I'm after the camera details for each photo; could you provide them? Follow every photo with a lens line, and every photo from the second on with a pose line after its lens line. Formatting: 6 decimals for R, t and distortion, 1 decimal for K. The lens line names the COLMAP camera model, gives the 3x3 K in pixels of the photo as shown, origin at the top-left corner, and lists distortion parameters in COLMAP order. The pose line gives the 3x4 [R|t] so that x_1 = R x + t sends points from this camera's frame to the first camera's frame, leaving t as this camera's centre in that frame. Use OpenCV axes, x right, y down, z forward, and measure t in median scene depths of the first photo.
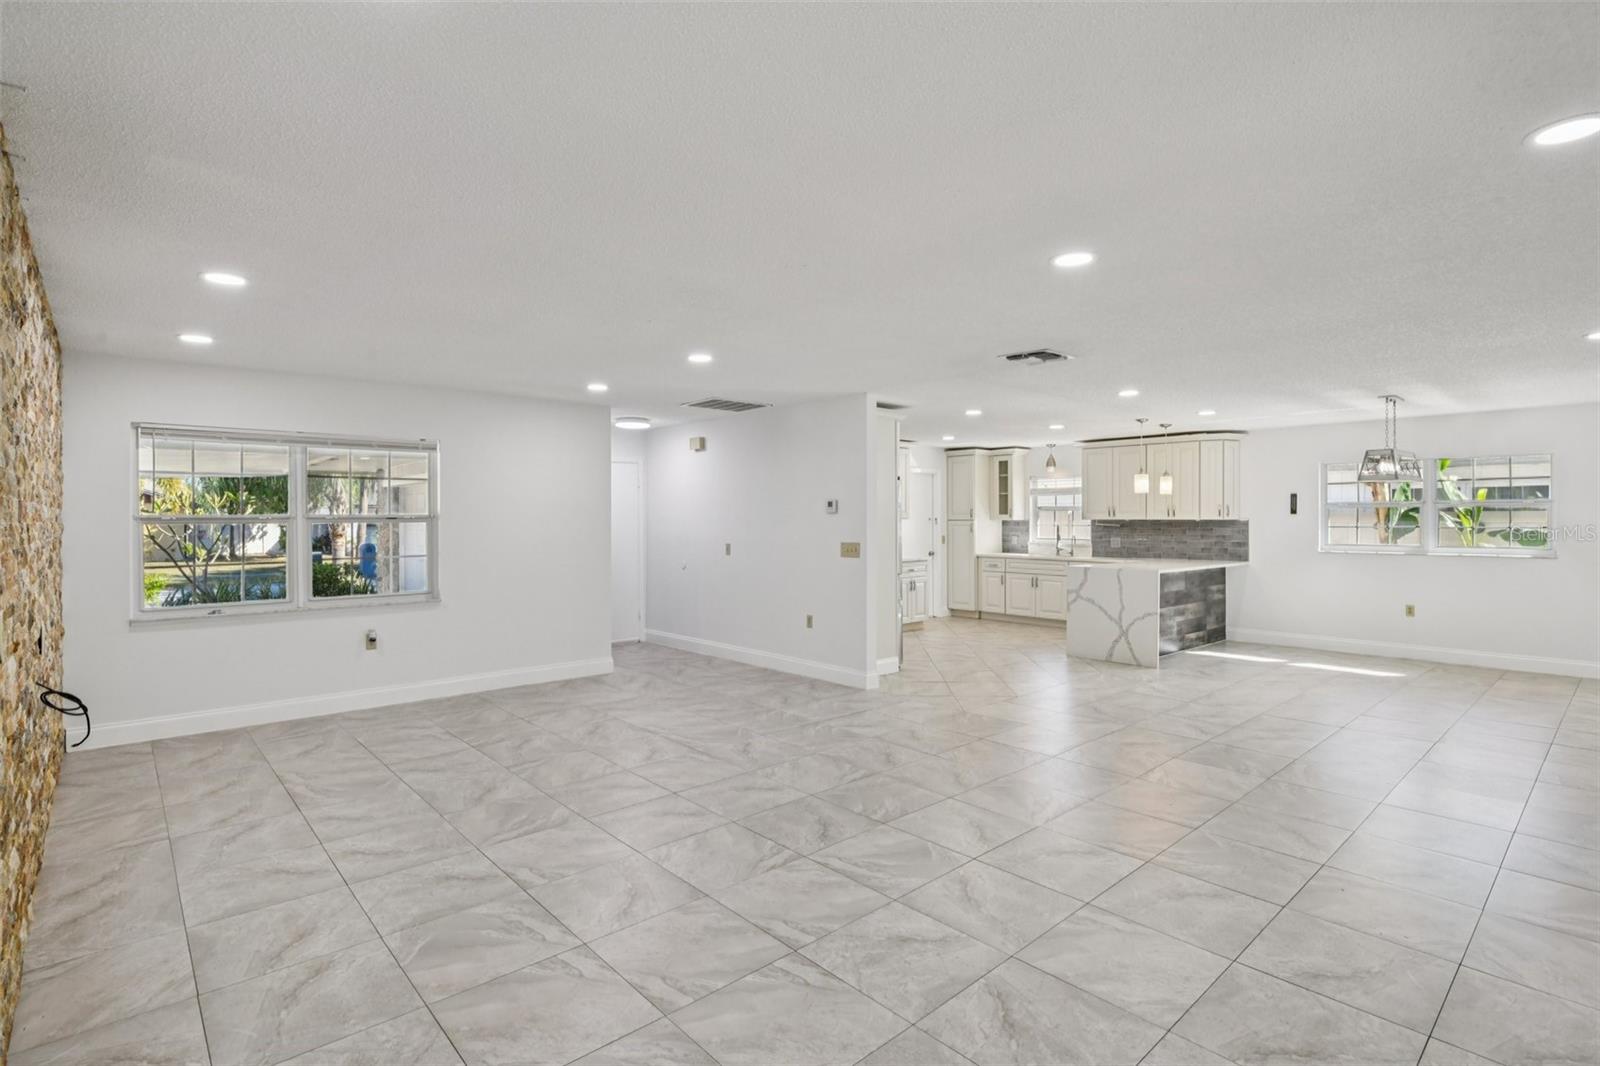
lens RADIAL K [[766.6, 0, 799.4], [0, 766.6, 493.1], [0, 0, 1]] dist [-0.000298, 0.000191]
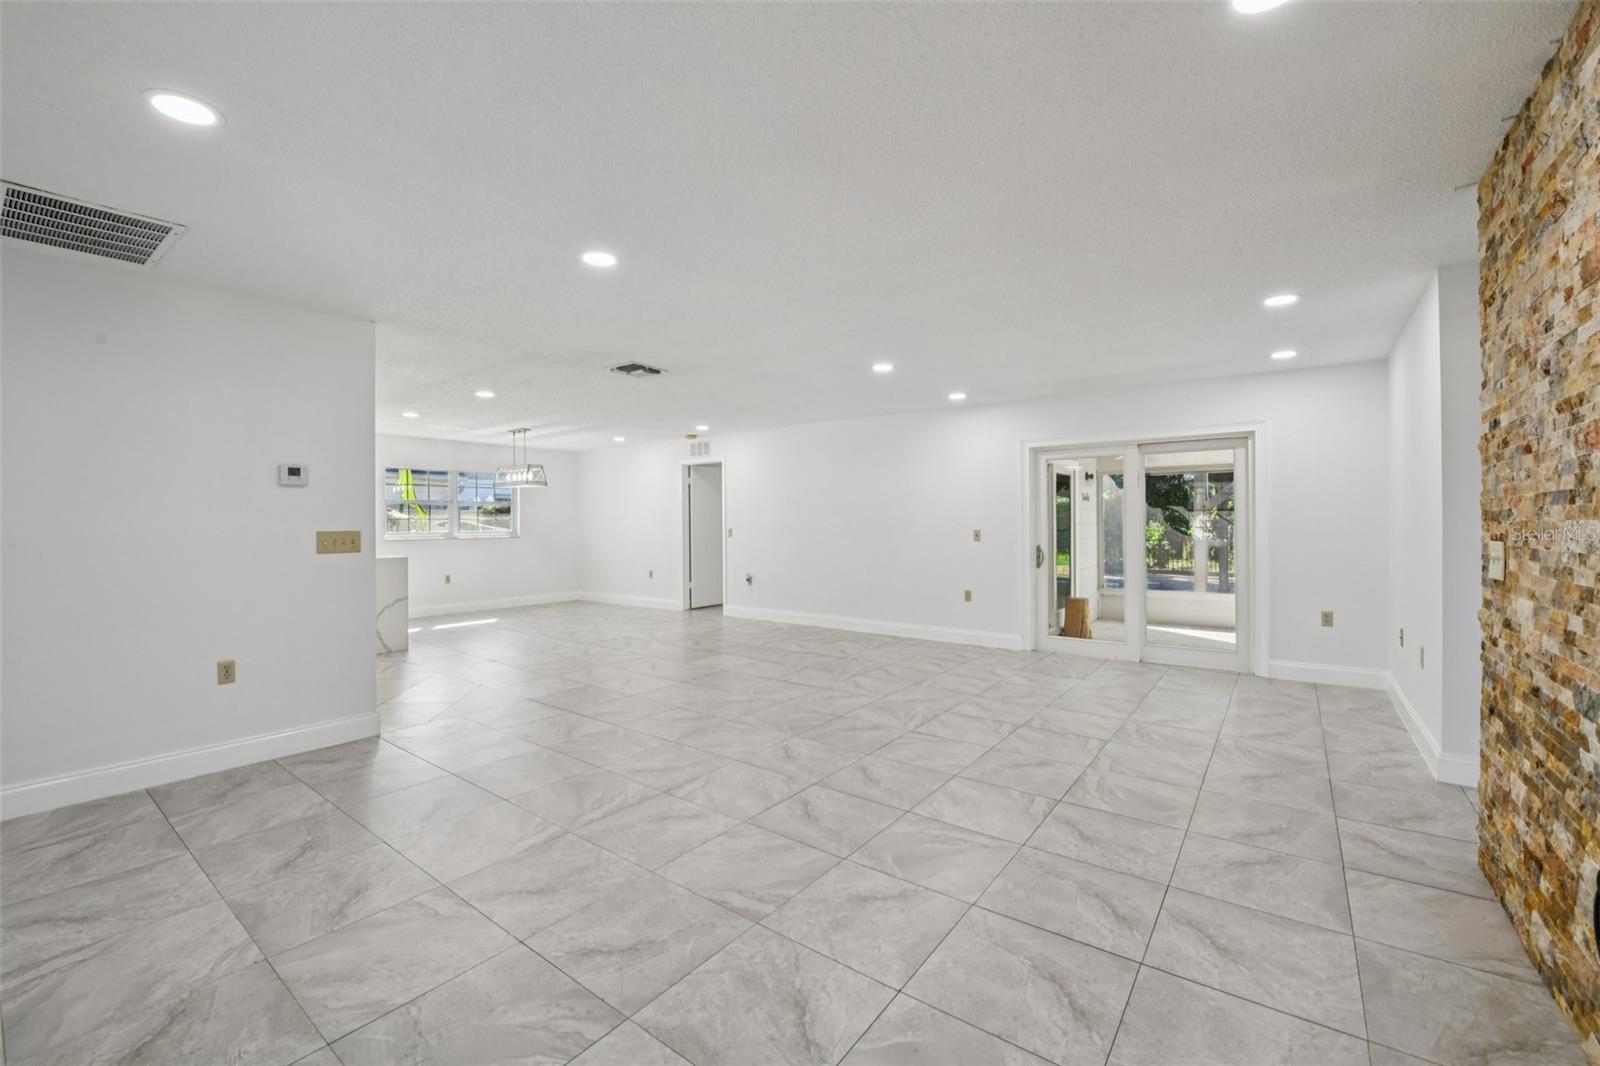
lens RADIAL K [[652.2, 0, 800.0], [0, 652.2, 533.0], [0, 0, 1]] dist [-0.014571, -0.000443]
pose [[-0.188897, -0.012429, 0.981918, -1.074860], [-0.027359, 0.999598, 0.007390, 0.098956], [-0.981616, -0.025468, -0.189161, 1.365271]]
